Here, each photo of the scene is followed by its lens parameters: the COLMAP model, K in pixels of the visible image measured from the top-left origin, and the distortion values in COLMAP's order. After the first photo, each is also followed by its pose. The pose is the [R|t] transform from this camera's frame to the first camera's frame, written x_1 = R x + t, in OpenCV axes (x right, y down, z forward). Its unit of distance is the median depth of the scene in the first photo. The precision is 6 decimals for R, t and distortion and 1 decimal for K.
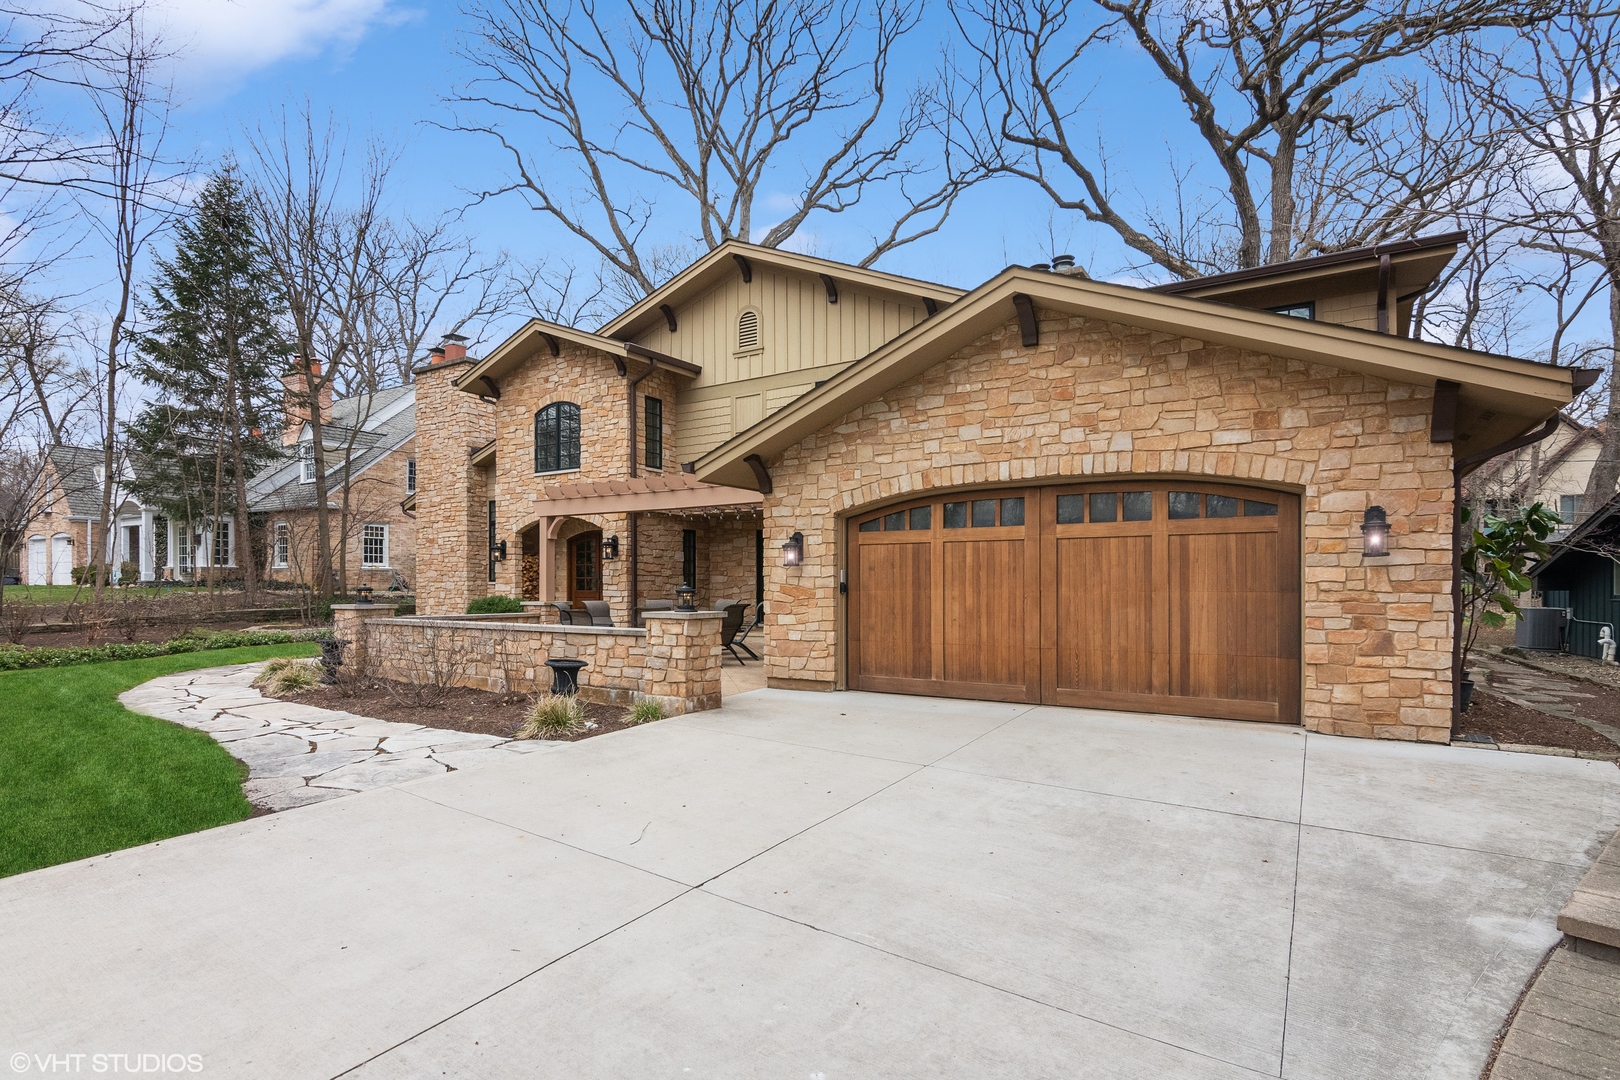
lens RADIAL K [[786.3, 0, 808.8], [0, 786.3, 583.3], [0, 0, 1]] dist [-0.000559, -0.000177]
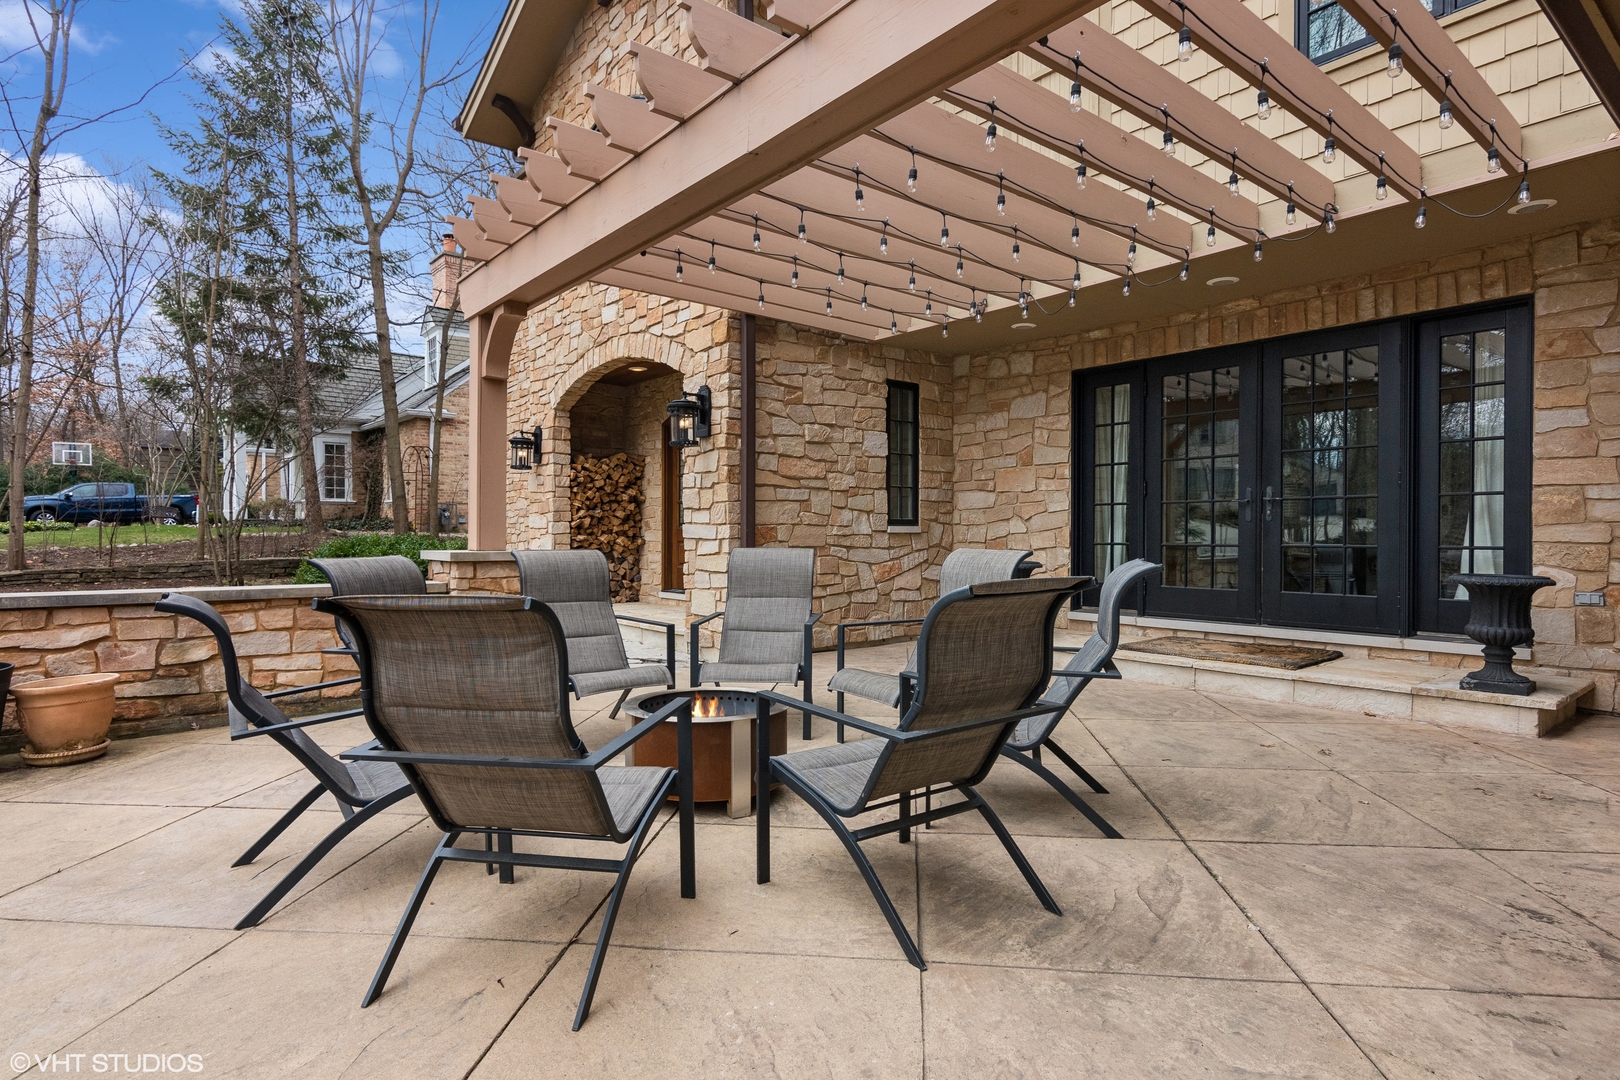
lens RADIAL K [[850.8, 0, 810.0], [0, 850.8, 540.0], [0, 0, 1]] dist [0.001050, 0.000134]
pose [[0.944032, 0.004549, -0.329823, -0.050179], [-0.001010, 0.999940, 0.010900, 0.011506], [0.329852, -0.009957, 0.943980, 0.568724]]
